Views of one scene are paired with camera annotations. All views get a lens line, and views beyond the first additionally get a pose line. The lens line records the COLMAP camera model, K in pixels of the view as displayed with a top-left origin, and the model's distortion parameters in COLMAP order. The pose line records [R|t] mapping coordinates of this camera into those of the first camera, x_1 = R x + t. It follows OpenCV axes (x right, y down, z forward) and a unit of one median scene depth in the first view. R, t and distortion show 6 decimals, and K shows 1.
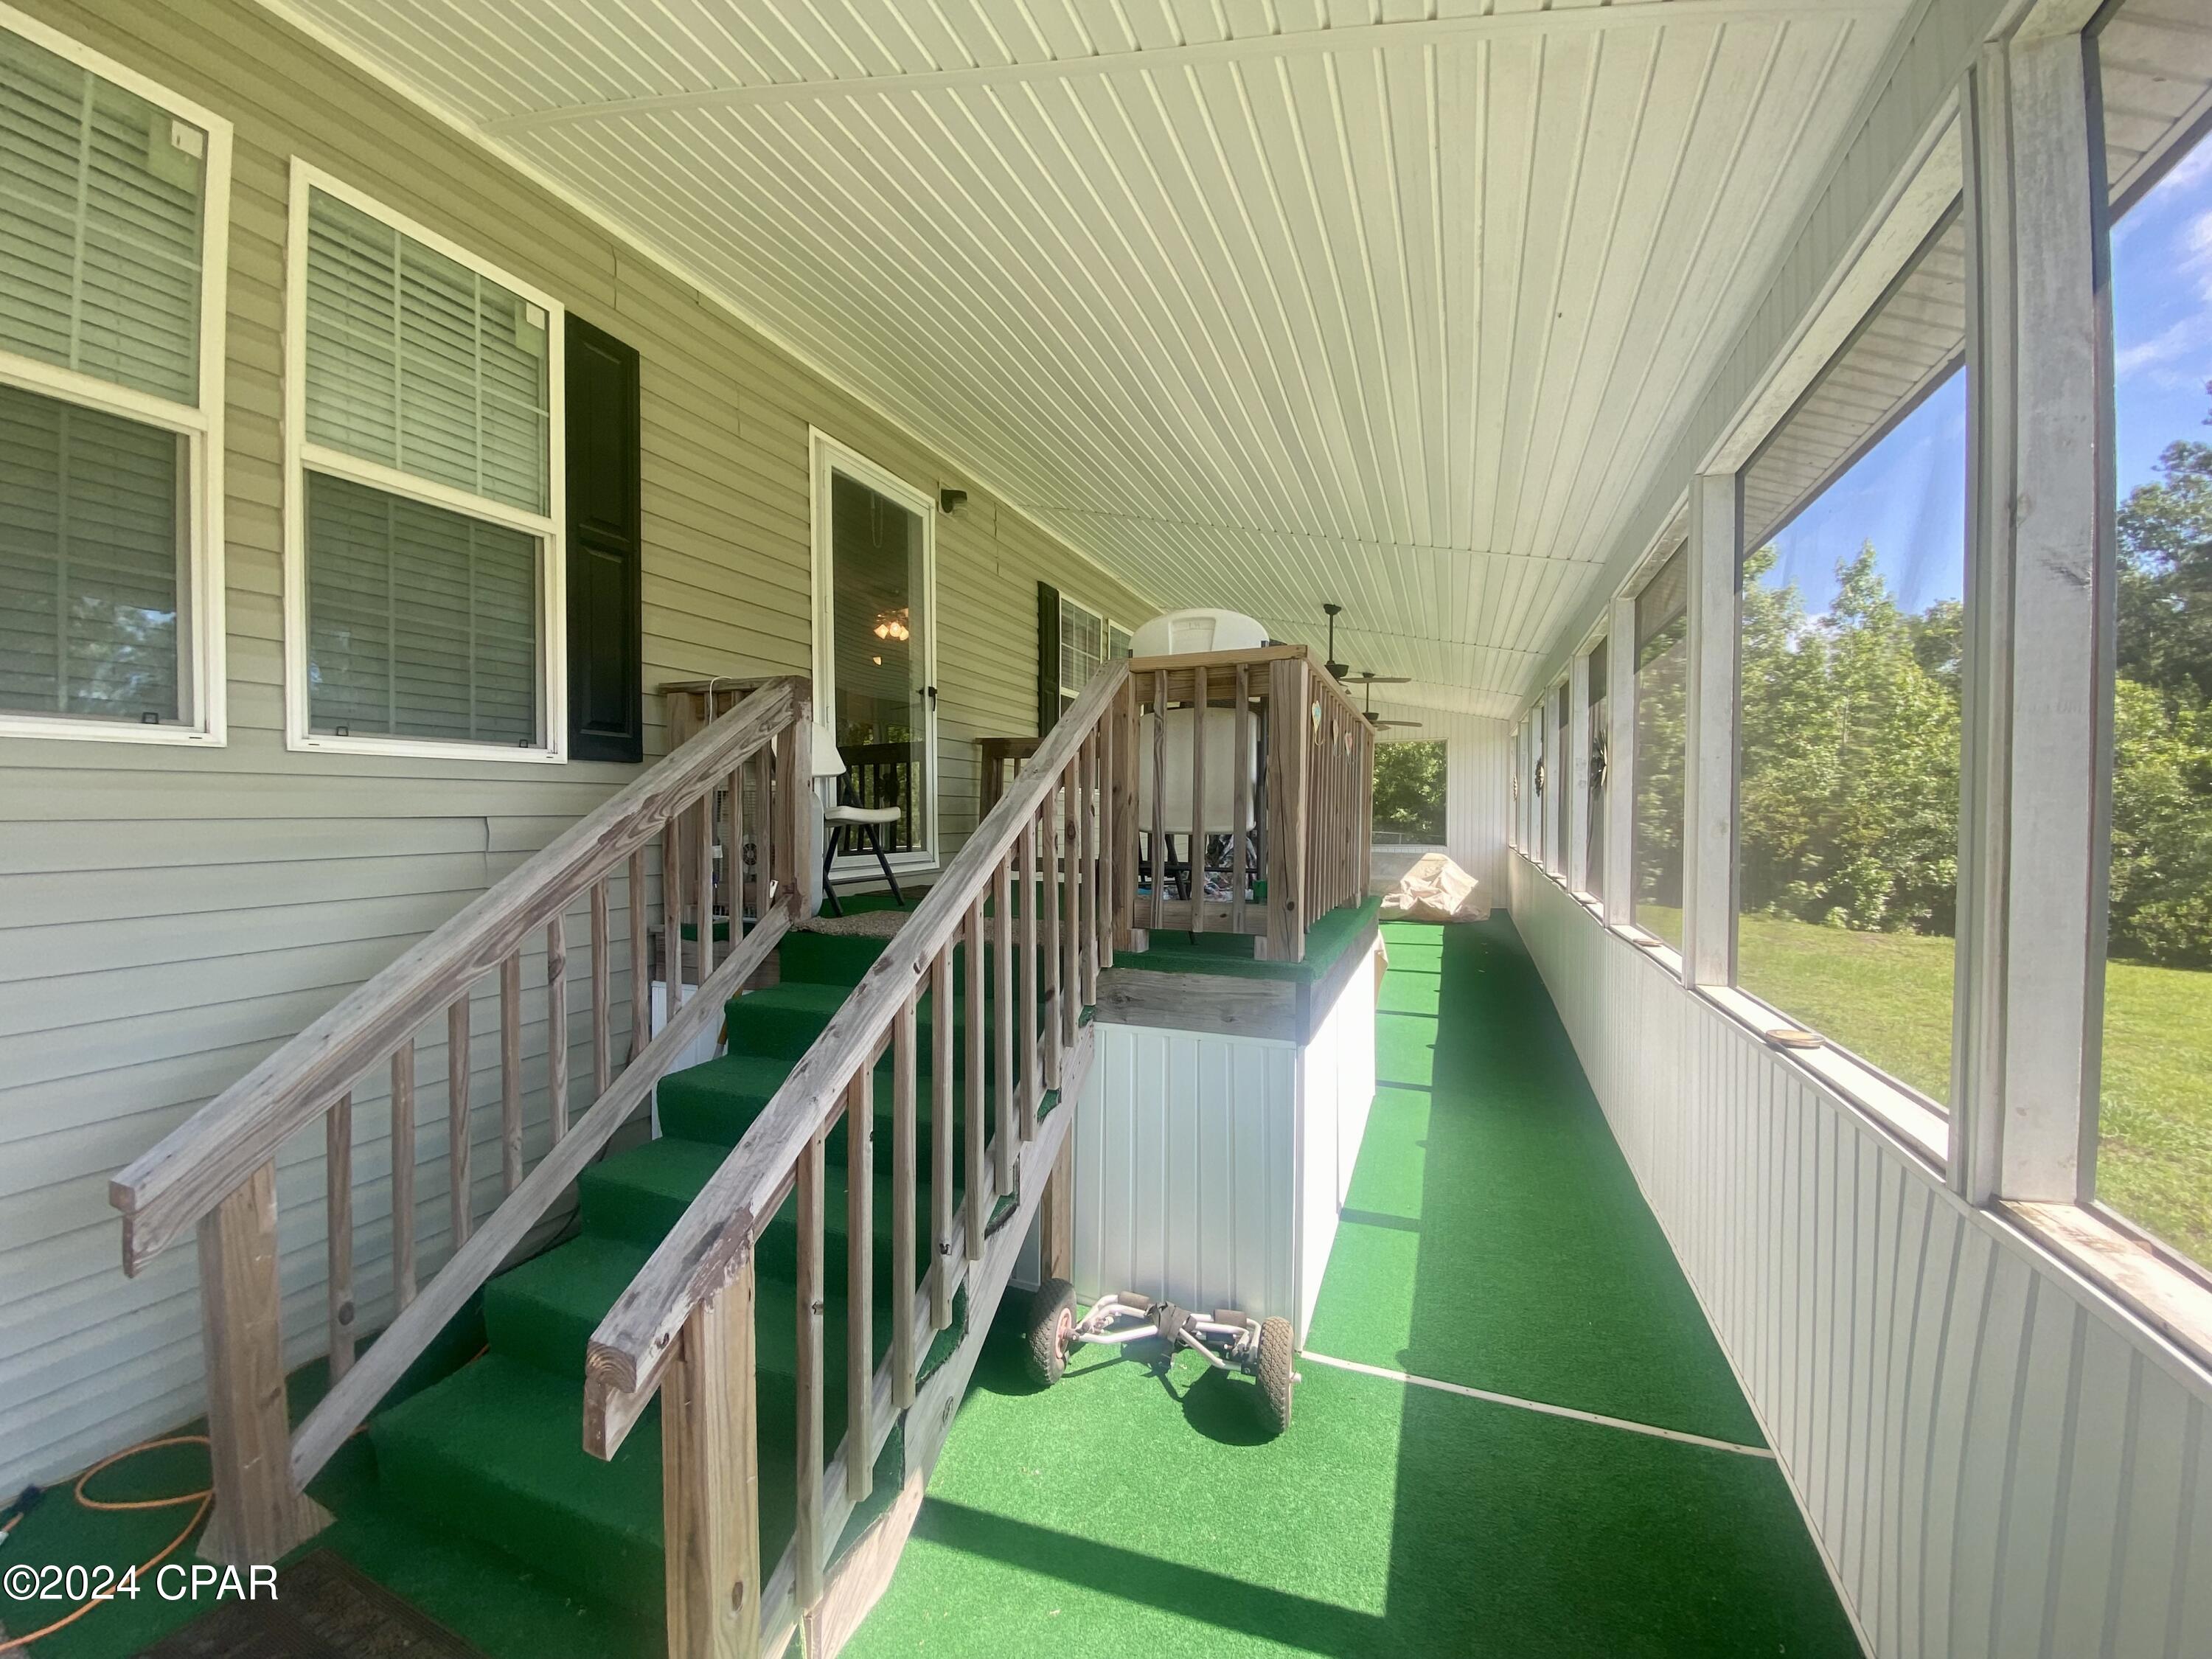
lens RADIAL K [[940.1, 0, 1106.0], [0, 940.1, 829.5], [0, 0, 1]] dist [0.087581, -0.000046]
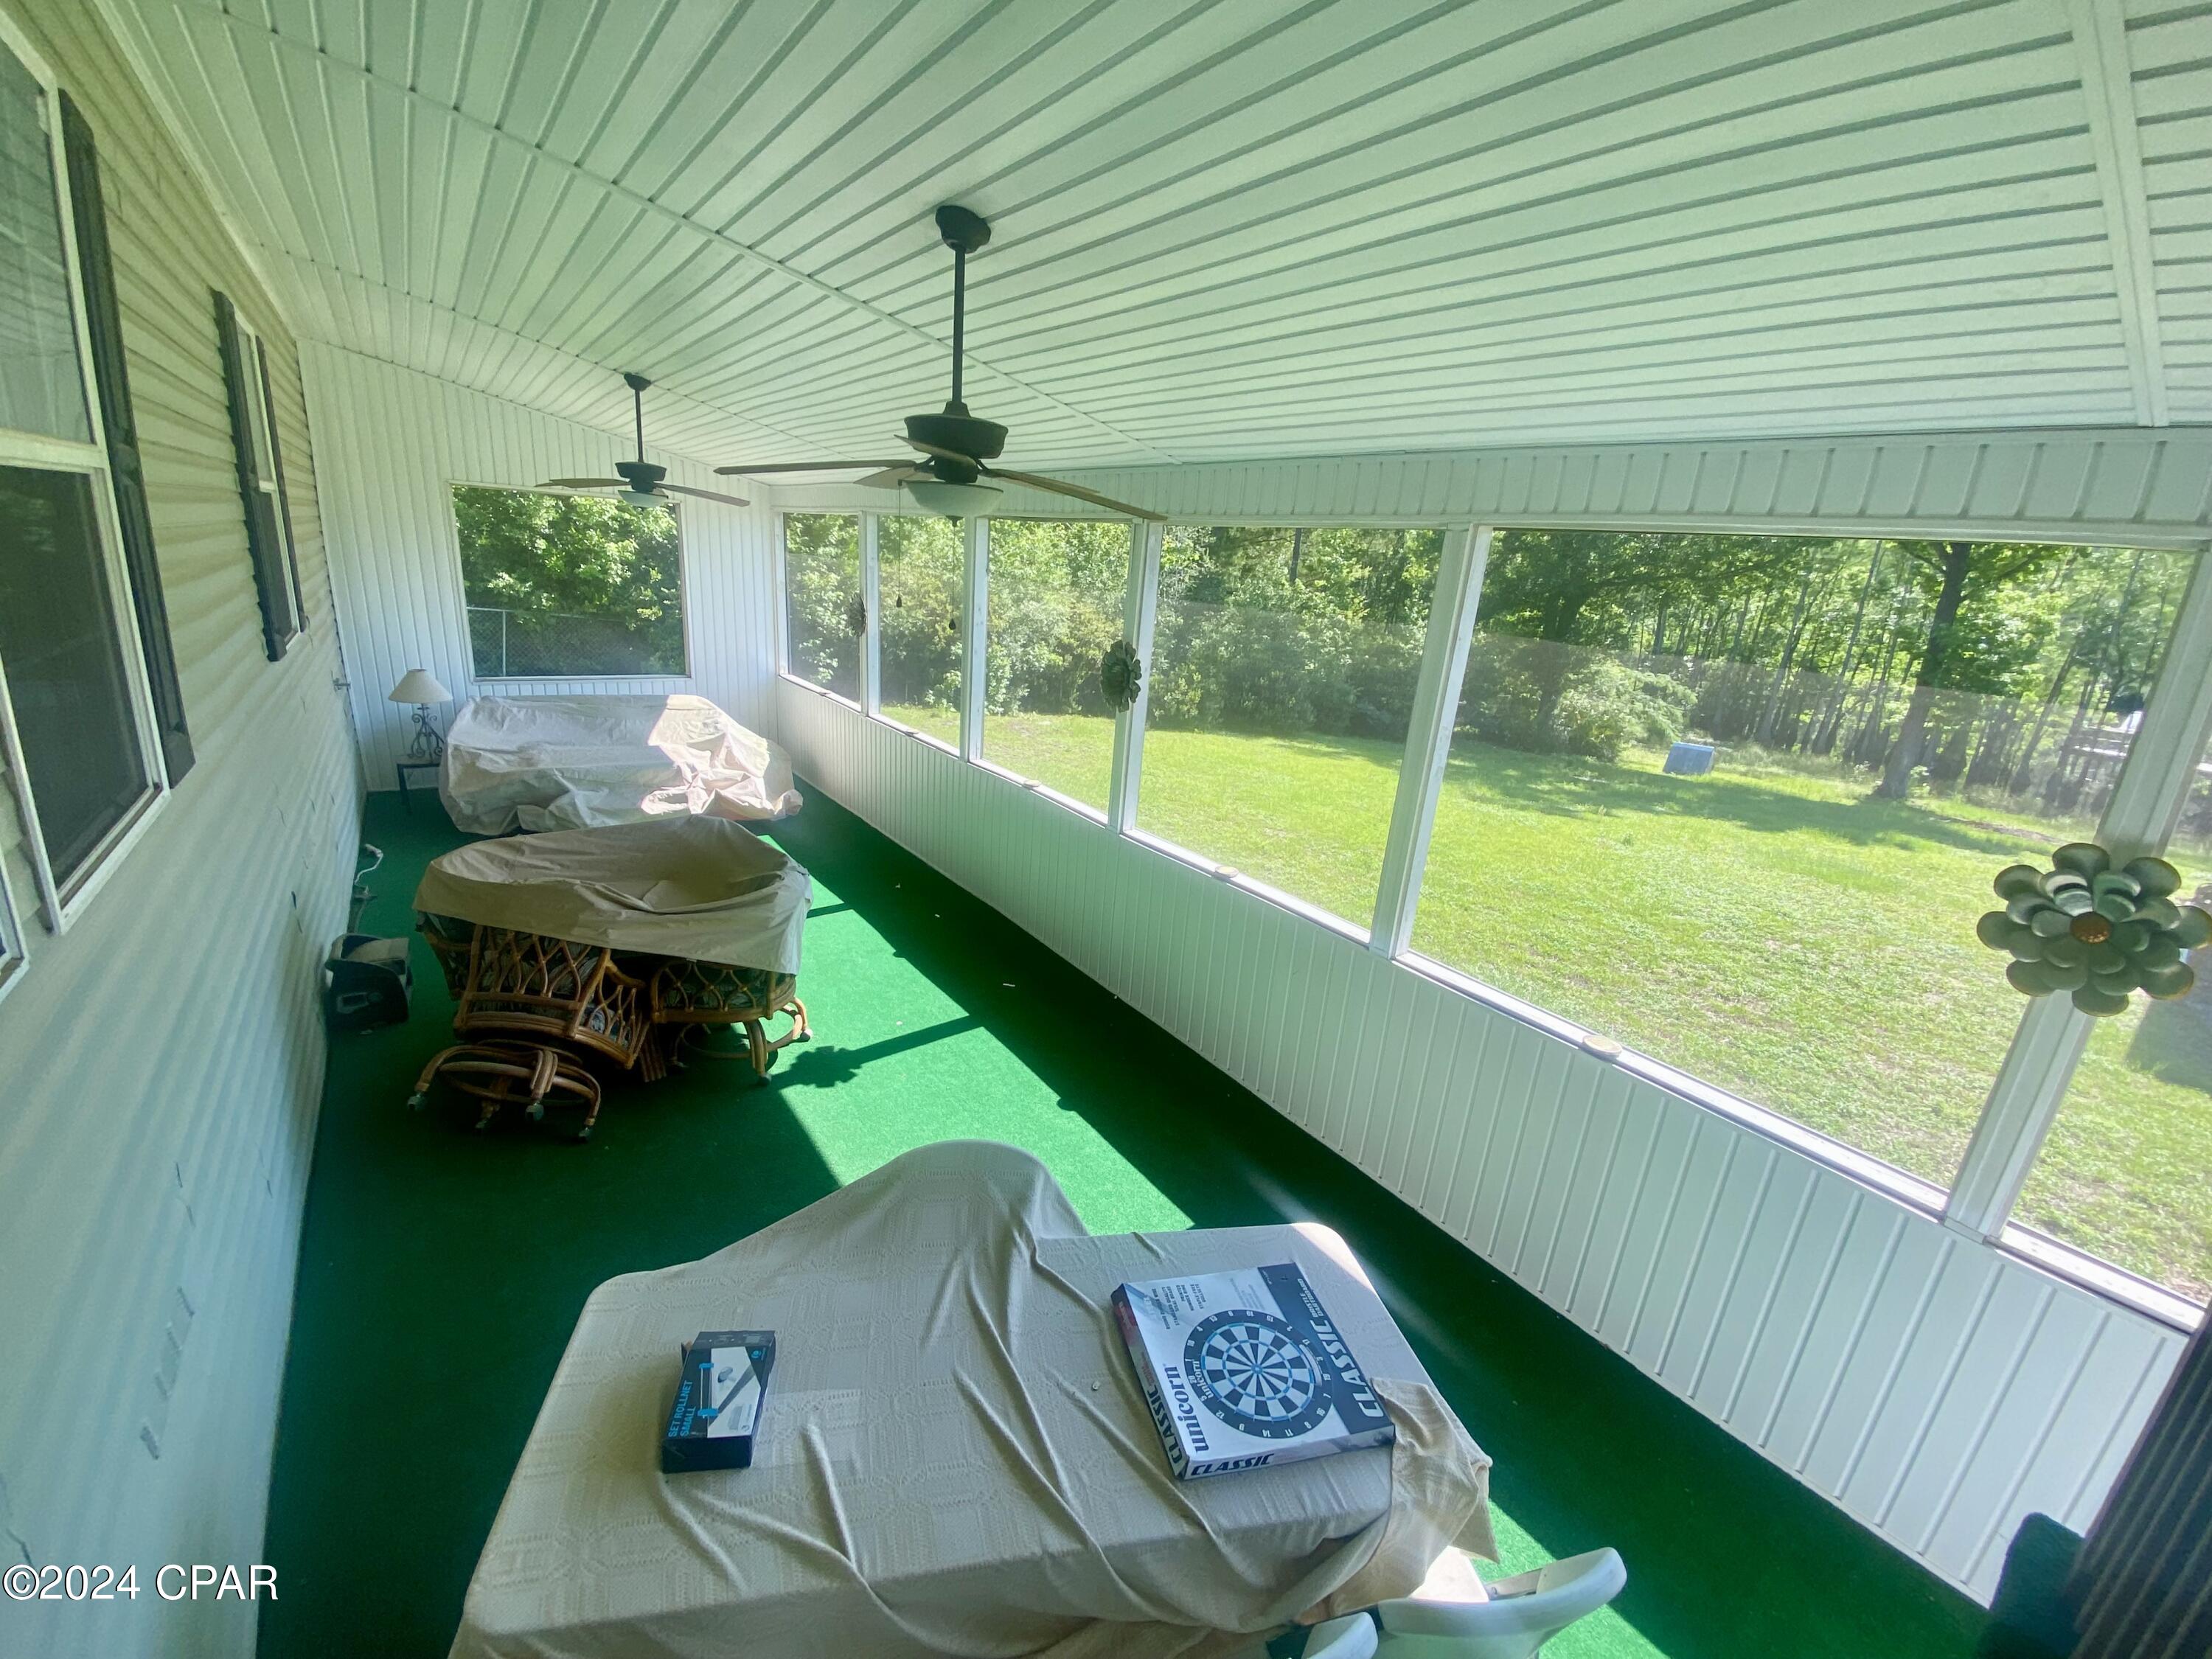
lens RADIAL K [[905.3, 0, 1106.0], [0, 905.3, 829.5], [0, 0, 1]] dist [0.002040, 0.000093]
pose [[0.535564, -0.207248, 0.818670, -0.013874], [-0.053233, 0.959206, 0.277649, -0.059710], [-0.842815, -0.192279, 0.502684, 0.367085]]
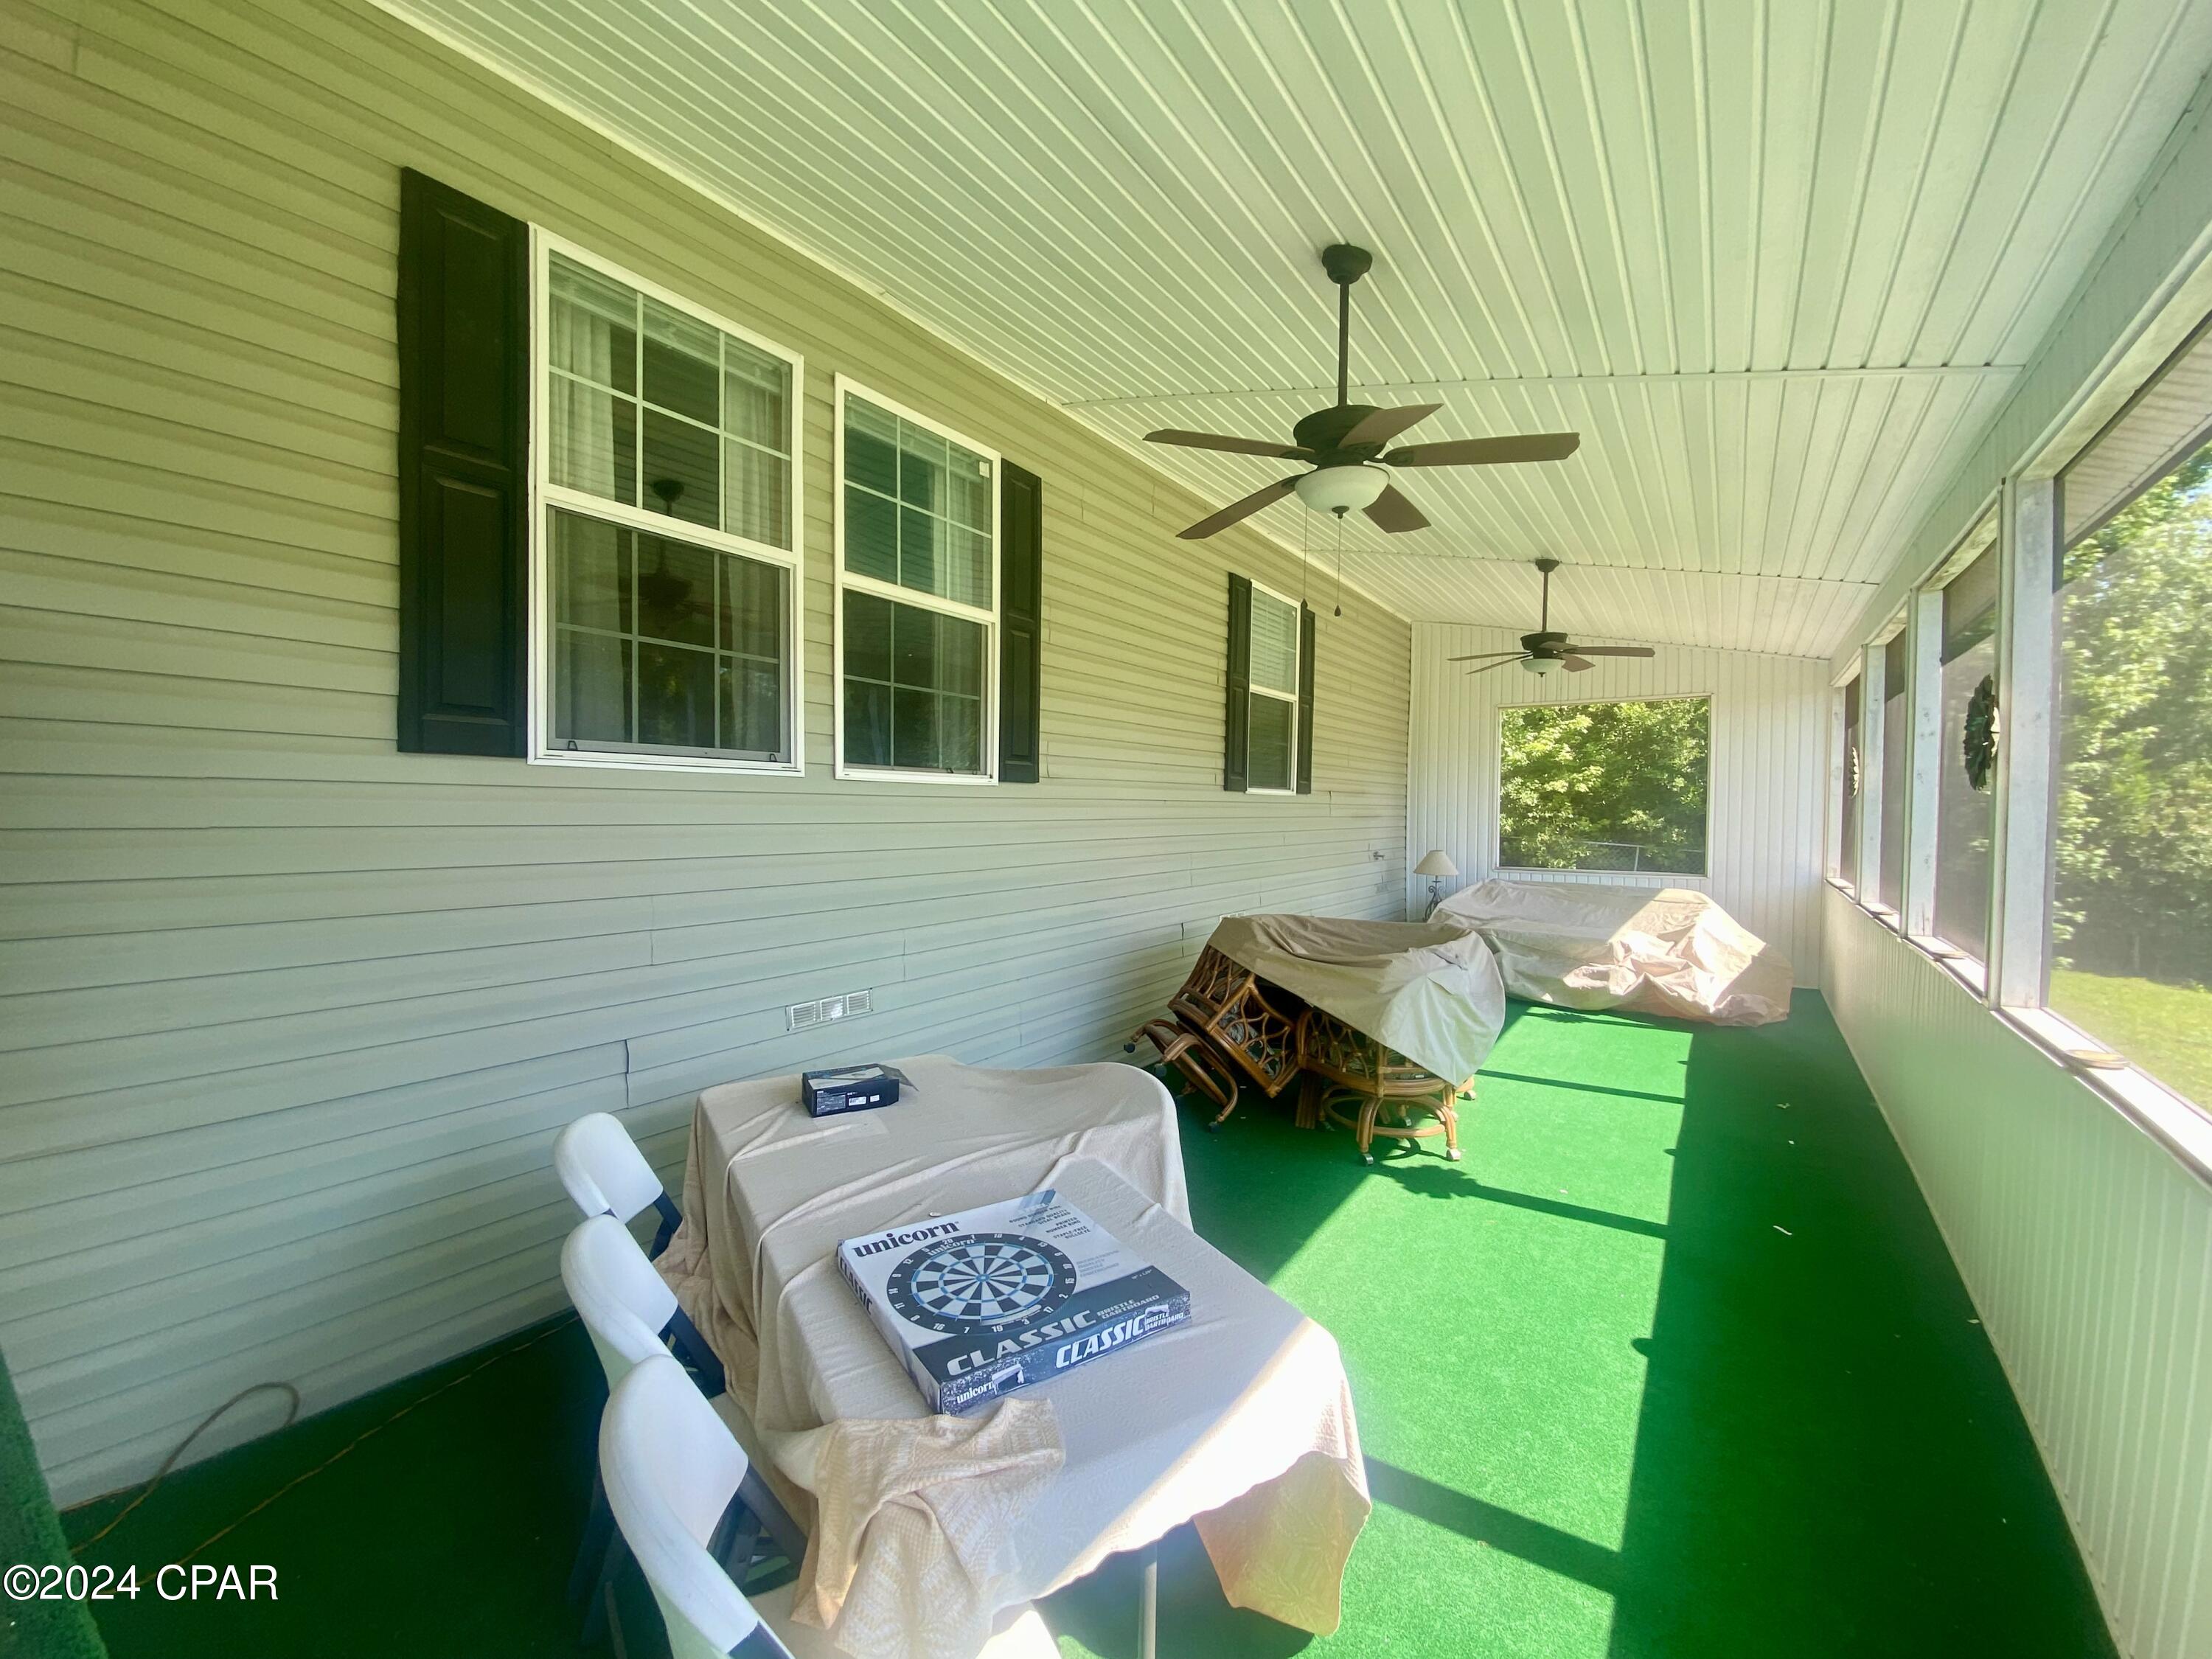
lens RADIAL K [[906.6, 0, 1106.0], [0, 906.6, 829.5], [0, 0, 1]] dist [0.043139, -0.030137]
pose [[0.971422, 0.009698, -0.237162, 0.112778], [-0.009788, 0.999952, 0.000799, -0.007676], [0.237159, 0.001545, 0.971470, 0.306995]]
